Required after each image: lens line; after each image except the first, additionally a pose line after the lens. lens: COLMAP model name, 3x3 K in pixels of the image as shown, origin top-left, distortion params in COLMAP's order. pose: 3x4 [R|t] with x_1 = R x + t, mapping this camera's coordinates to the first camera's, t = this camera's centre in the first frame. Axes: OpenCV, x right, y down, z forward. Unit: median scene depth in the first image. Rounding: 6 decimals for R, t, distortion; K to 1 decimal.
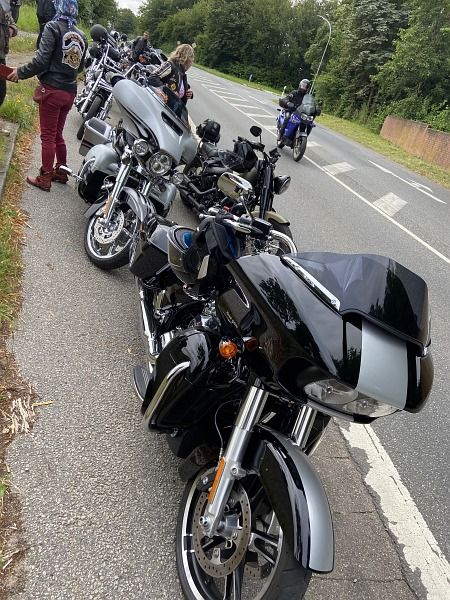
lens RADIAL K [[447.2, 0, 224.6], [0, 447.2, 296.4], [0, 0, 1]] dist [0.120891, -0.142739]
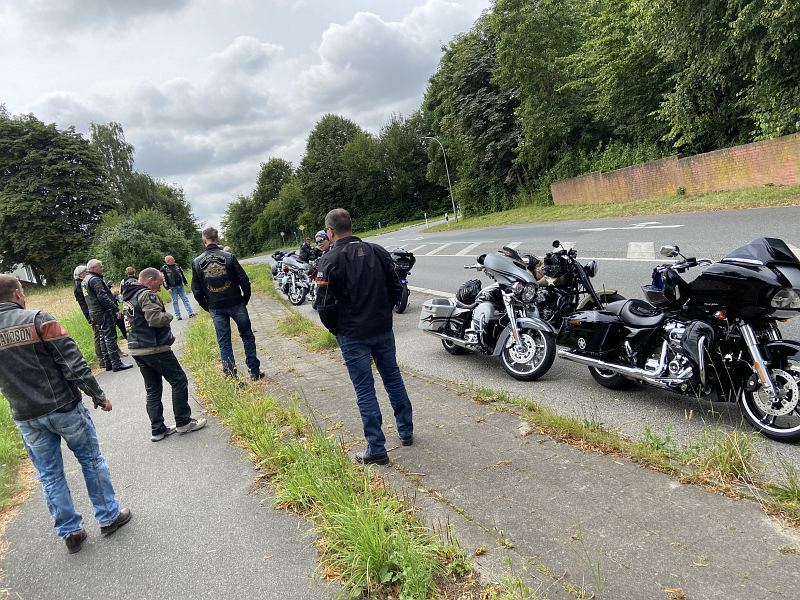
lens RADIAL K [[596.3, 0, 400.0], [0, 596.3, 300.0], [0, 0, 1]] dist [0.120891, -0.142739]
pose [[0.872532, -0.485536, 0.054252, -0.078845], [0.478007, 0.825458, -0.300214, 0.011372], [0.100982, 0.287879, 0.952328, -0.102183]]
